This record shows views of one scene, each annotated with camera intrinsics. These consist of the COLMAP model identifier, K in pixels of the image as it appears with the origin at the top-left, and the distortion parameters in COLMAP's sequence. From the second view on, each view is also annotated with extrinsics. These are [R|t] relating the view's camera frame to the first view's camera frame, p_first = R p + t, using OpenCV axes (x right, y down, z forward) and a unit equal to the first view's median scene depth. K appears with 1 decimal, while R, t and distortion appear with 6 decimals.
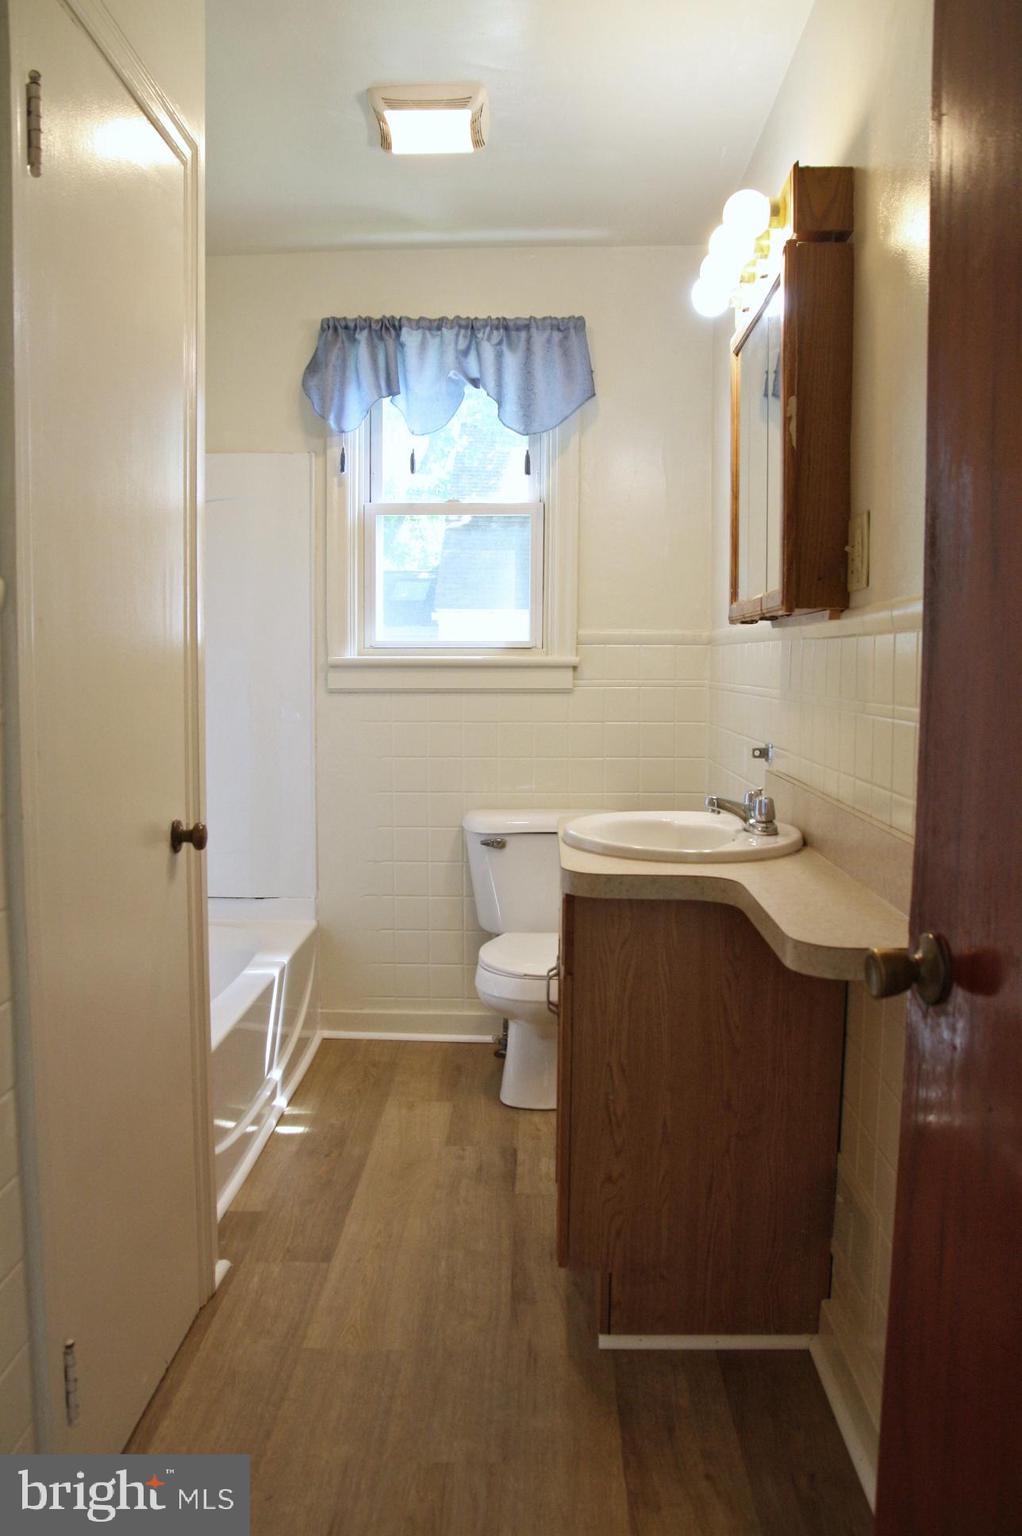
lens RADIAL K [[1222.1, 0, 511.0], [0, 1222.1, 768.0], [0, 0, 1]] dist [-0.154162, 0.133156]
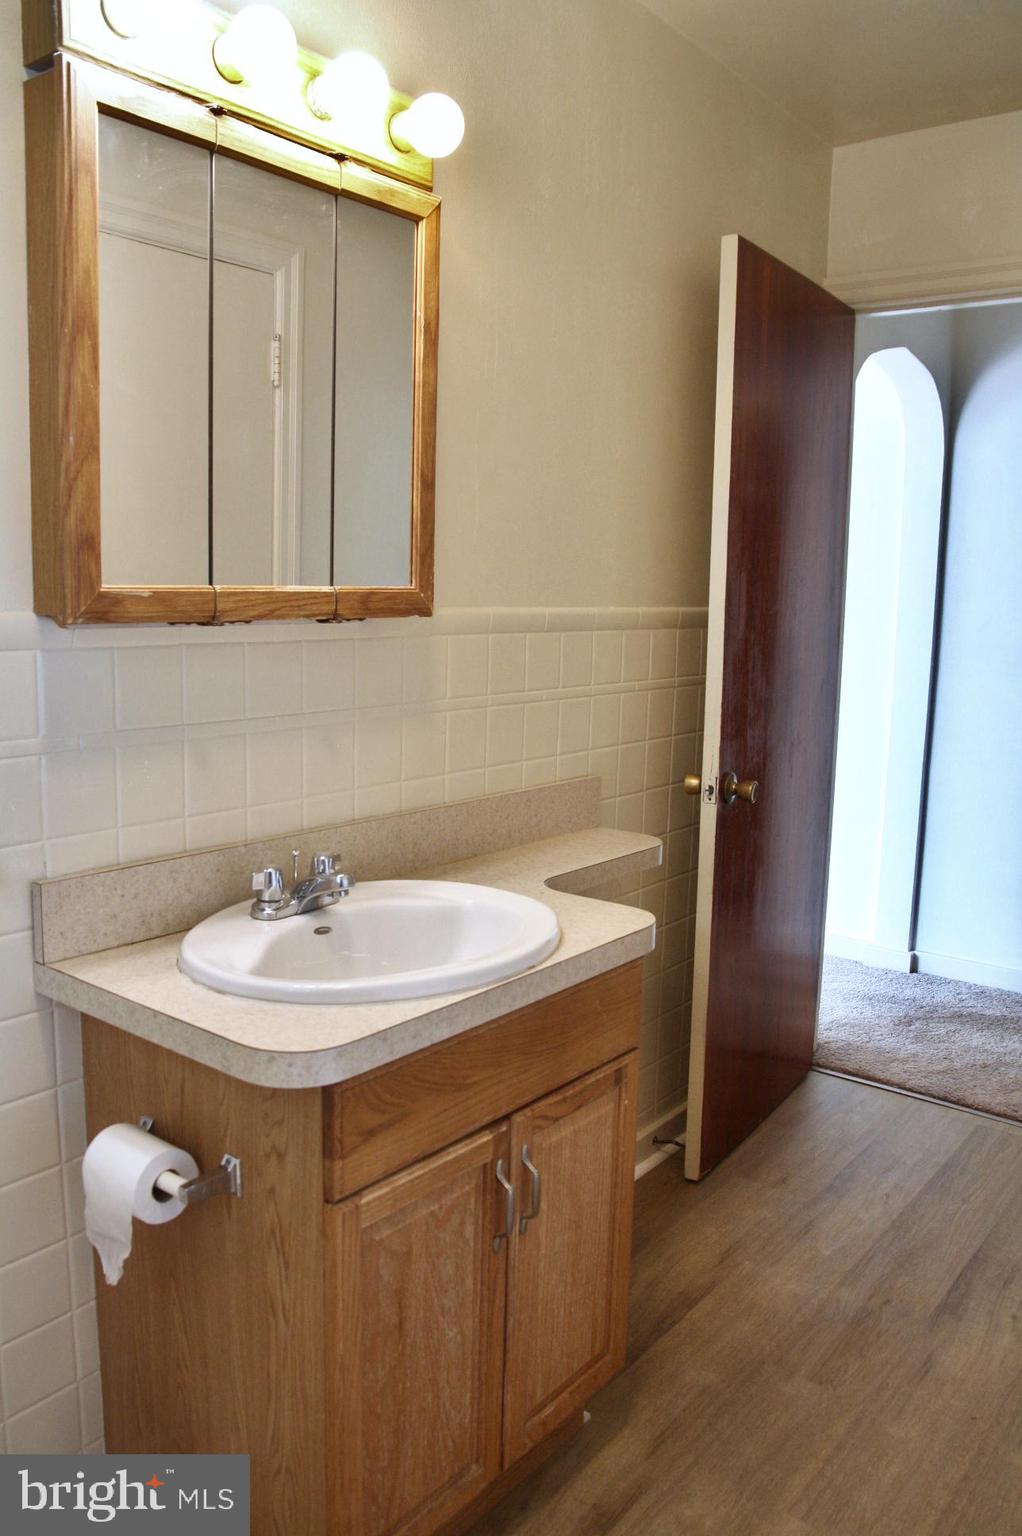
lens RADIAL K [[1222.1, 0, 511.0], [0, 1222.1, 768.0], [0, 0, 1]] dist [-0.154162, 0.133156]
pose [[-0.807274, -0.105942, 0.580590, -0.392347], [0.027615, 0.975898, 0.216471, -0.229733], [-0.589530, 0.190785, -0.784892, 1.823554]]
